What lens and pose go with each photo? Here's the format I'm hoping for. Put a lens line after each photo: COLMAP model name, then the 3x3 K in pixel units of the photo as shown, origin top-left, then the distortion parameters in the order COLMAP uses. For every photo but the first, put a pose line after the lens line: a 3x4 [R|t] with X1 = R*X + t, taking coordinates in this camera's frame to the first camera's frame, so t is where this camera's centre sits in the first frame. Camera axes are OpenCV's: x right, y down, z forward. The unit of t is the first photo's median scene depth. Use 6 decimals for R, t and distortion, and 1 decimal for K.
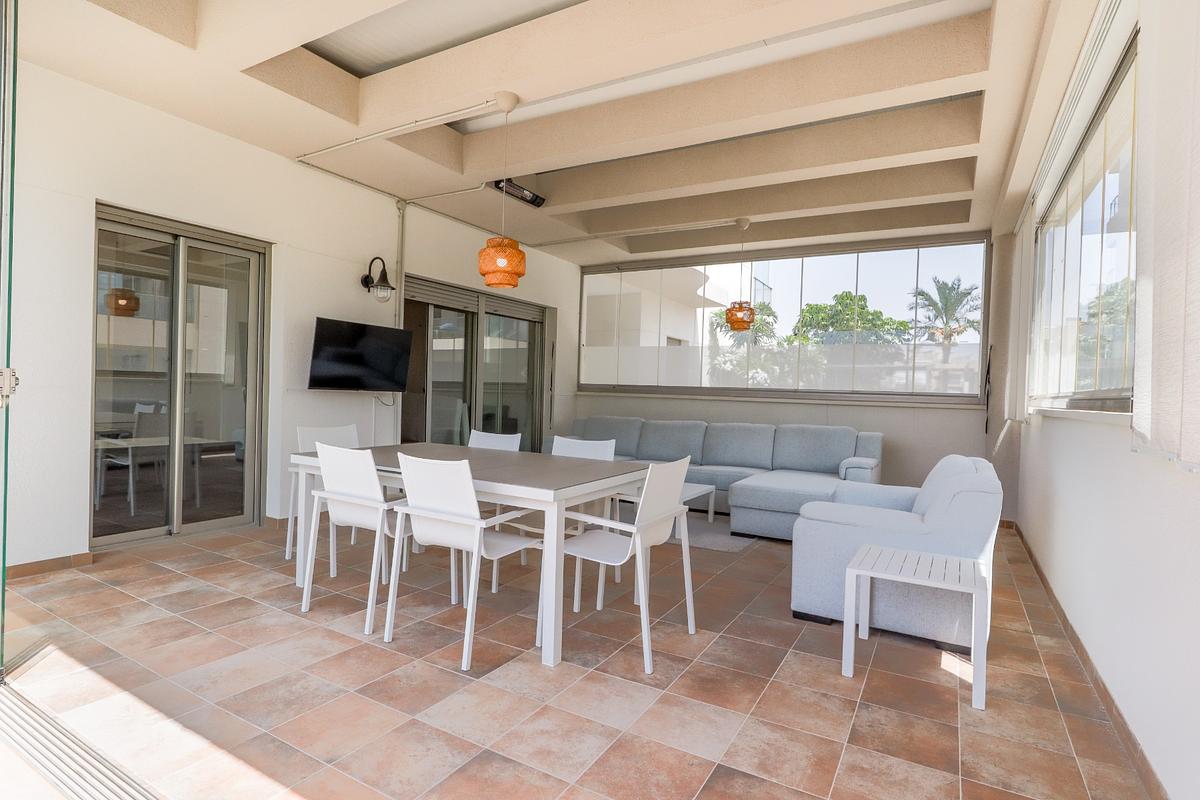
lens RADIAL K [[608.6, 0, 599.5], [0, 608.6, 399.0], [0, 0, 1]] dist [-0.004663, -0.000836]
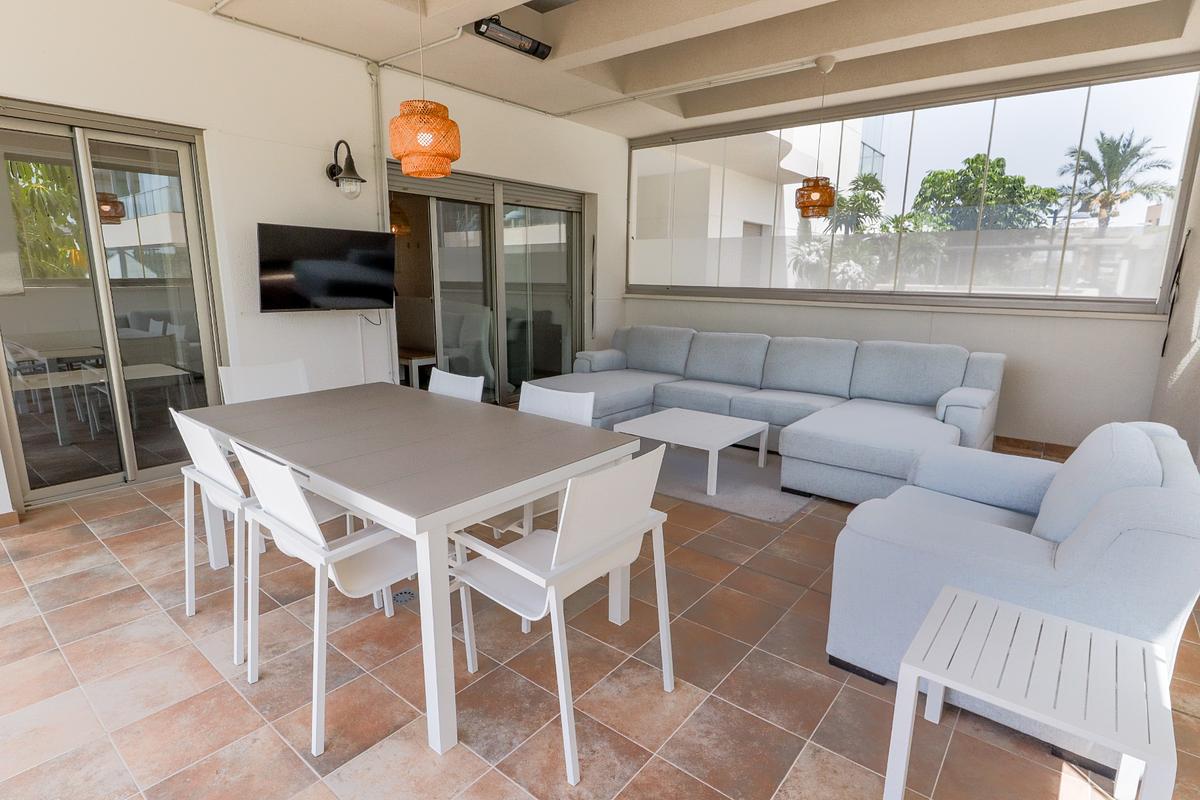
lens RADIAL K [[608.6, 0, 600.9], [0, 608.6, 401.9], [0, 0, 1]] dist [-0.004663, -0.000836]
pose [[0.988068, 0.011911, -0.153558, 0.093405], [0.017485, 0.981886, 0.188664, -0.037381], [0.153023, -0.189097, 0.969962, 0.196597]]
